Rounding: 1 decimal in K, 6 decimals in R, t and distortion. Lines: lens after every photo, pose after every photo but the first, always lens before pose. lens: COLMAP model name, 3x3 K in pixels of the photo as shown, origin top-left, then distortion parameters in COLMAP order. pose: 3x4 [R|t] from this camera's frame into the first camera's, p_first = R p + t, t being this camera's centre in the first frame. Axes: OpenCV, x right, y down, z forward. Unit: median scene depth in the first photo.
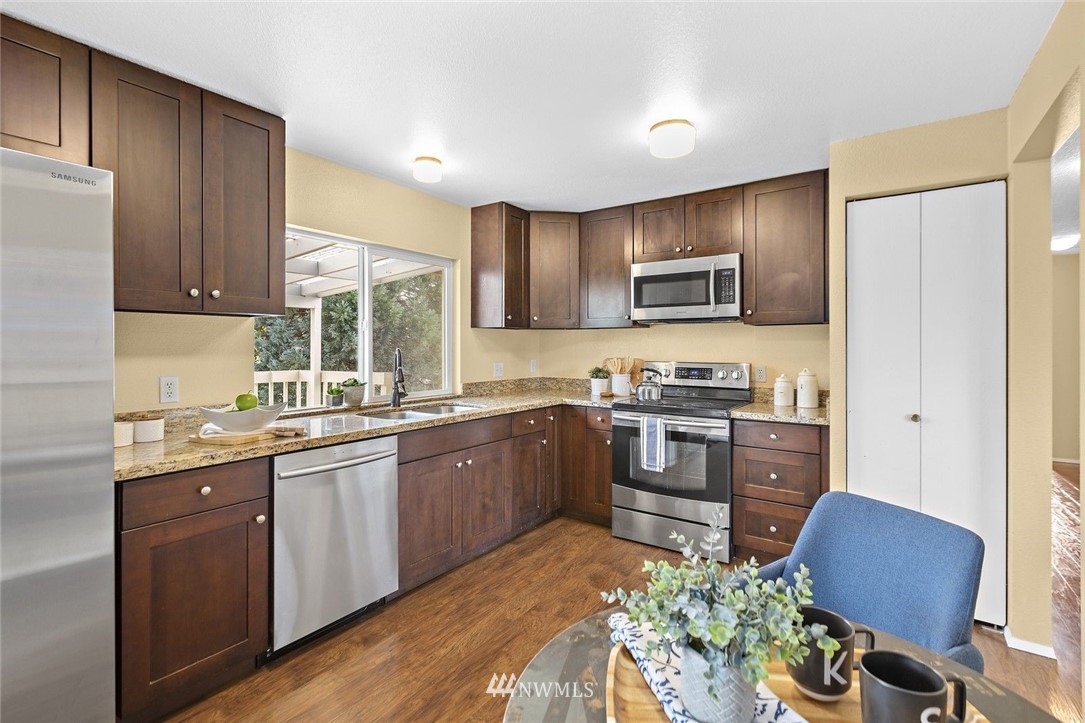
lens RADIAL K [[491.4, 0, 540.5], [0, 491.4, 343.0], [0, 0, 1]] dist [-0.000049, -0.000212]
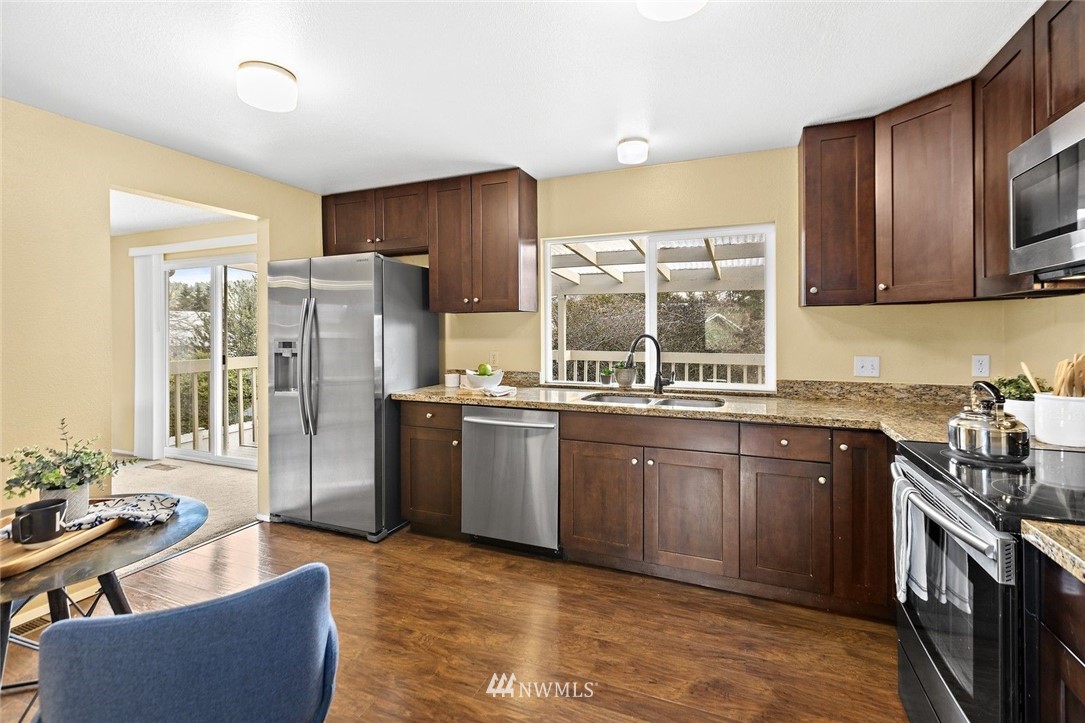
lens RADIAL K [[492.8, 0, 539.5], [0, 492.8, 329.0], [0, 0, 1]] dist [0.001514, 0.000173]
pose [[0.219900, -0.004155, -0.975514, 0.628916], [0.011091, 0.999937, -0.001759, -0.000790], [0.975459, -0.010432, 0.219932, 0.560984]]
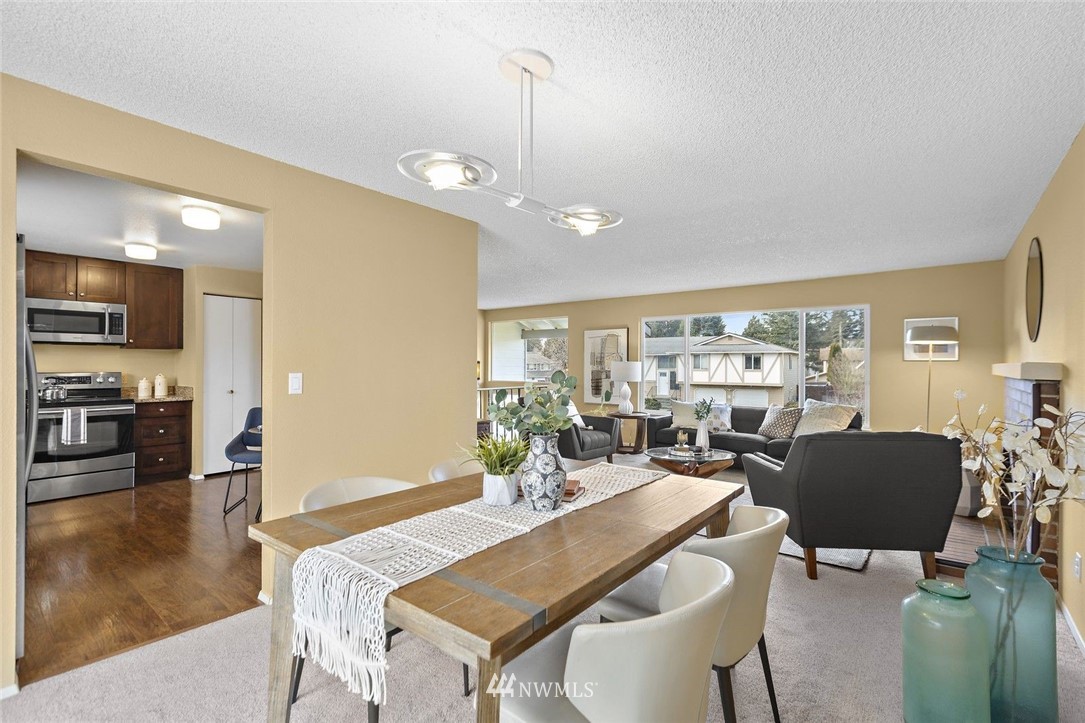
lens RADIAL K [[491.9, 0, 543.8], [0, 491.9, 369.7], [0, 0, 1]] dist [0.001538, 0.000287]
pose [[0.060250, -0.008901, 0.998144, -1.177671], [-0.006896, 0.999933, 0.009333, 0.009719], [-0.998159, -0.007445, 0.060185, -0.505365]]
